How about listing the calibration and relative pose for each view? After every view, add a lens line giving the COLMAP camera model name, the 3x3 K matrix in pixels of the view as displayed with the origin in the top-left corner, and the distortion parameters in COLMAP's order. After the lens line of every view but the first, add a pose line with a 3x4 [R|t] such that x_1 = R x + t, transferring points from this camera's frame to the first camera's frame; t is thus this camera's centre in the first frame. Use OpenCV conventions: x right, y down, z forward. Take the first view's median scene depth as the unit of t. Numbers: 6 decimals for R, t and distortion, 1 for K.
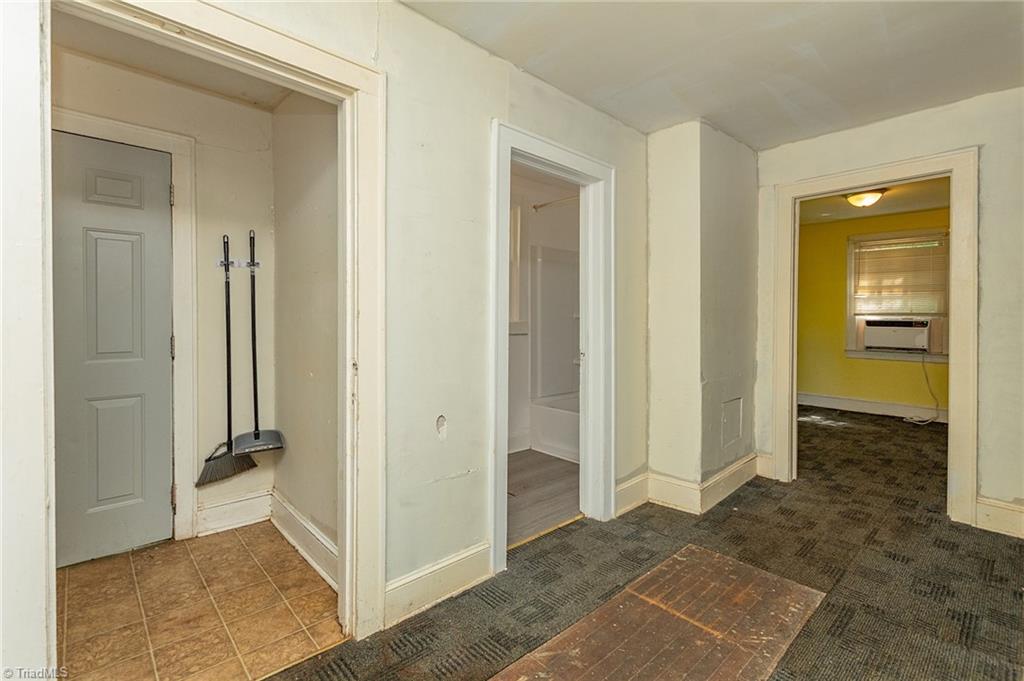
lens RADIAL K [[463.6, 0, 504.8], [0, 463.6, 342.2], [0, 0, 1]] dist [0.001663, -0.003510]
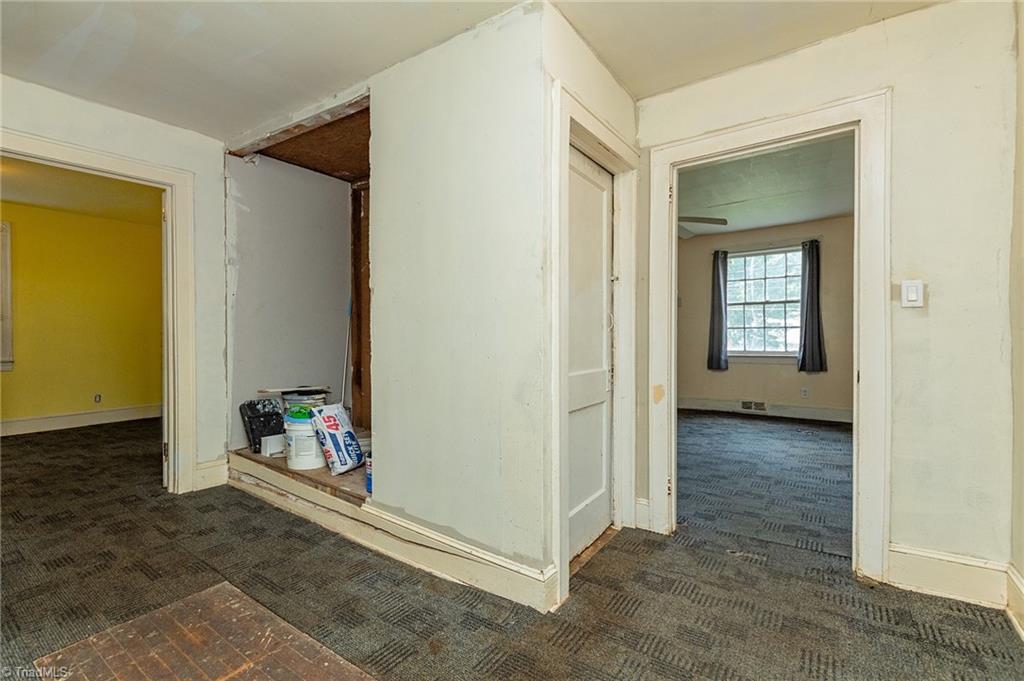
lens RADIAL K [[463.6, 0, 511.3], [0, 463.6, 340.3], [0, 0, 1]] dist [0.001663, -0.003510]
pose [[-0.225885, -0.024890, 0.973836, -0.338978], [0.053623, 0.997840, 0.037942, 0.010100], [-0.972677, 0.060790, -0.224062, 0.474329]]
